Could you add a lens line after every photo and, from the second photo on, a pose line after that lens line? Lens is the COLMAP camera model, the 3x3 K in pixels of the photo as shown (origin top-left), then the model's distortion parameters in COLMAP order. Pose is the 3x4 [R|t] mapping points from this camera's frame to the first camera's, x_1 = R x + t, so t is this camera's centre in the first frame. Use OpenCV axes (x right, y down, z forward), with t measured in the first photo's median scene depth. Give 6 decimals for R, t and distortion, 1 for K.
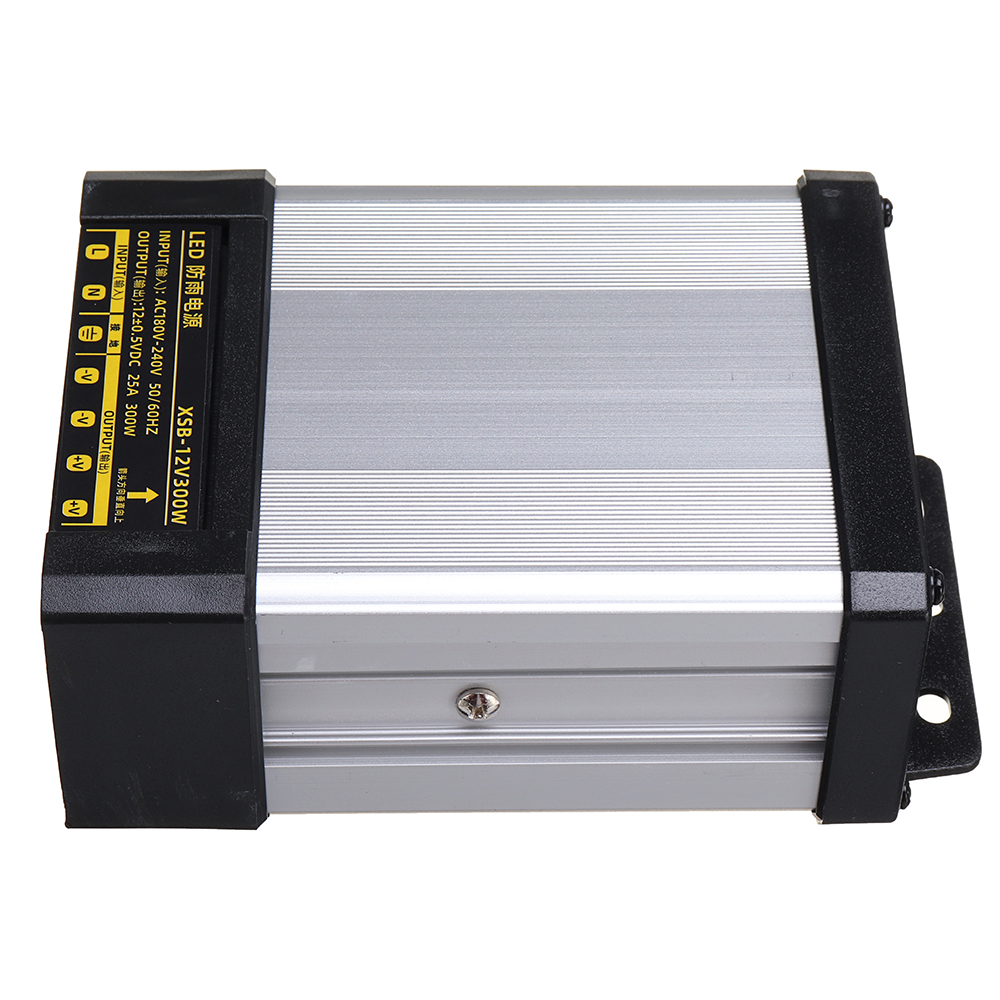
lens RADIAL K [[3449.6, 0, 545.5], [0, 3449.6, 471.8], [0, 0, 1]] dist [0.099852, 0.000000]
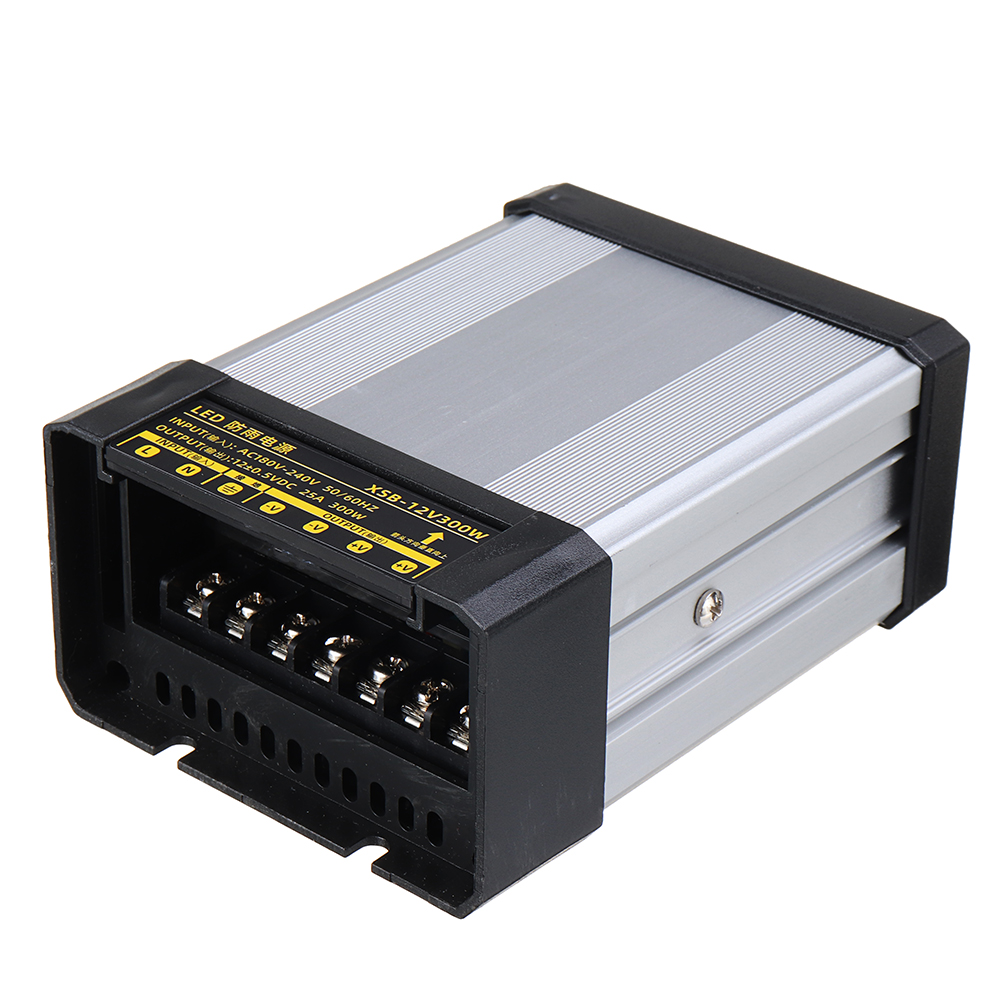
lens RADIAL K [[3449.6, 0, 496.9], [0, 3449.6, 500.1], [0, 0, 1]] dist [0.099852, 0.000000]
pose [[0.665462, -0.375204, 0.645277, -0.744322], [0.540535, 0.838409, -0.069941, 0.077614], [-0.514764, 0.395338, 0.760741, 0.182180]]
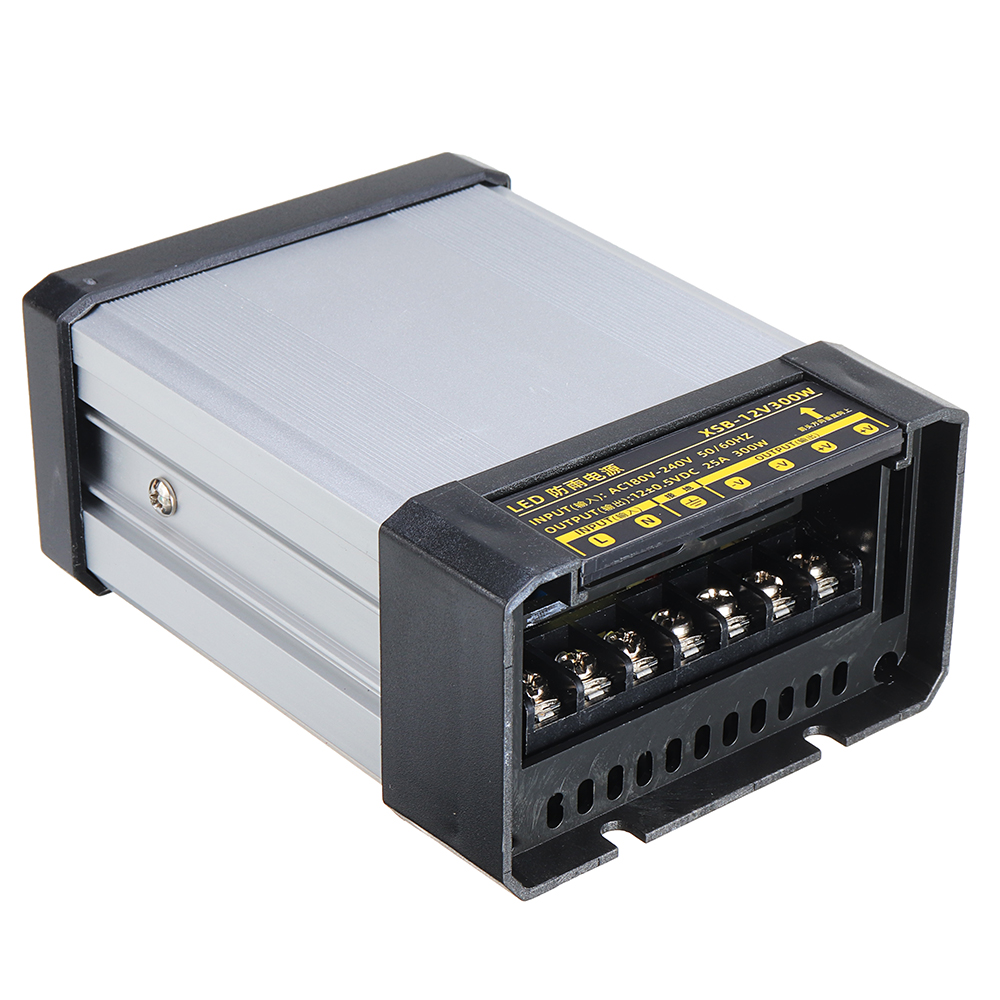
lens RADIAL K [[3449.6, 0, 507.6], [0, 3449.6, 497.8], [0, 0, 1]] dist [0.099852, 0.000000]
pose [[-0.614597, -0.406755, 0.675885, -0.765061], [0.562901, 0.374117, 0.737006, -0.796605], [-0.552641, 0.833419, -0.000969, 1.033438]]
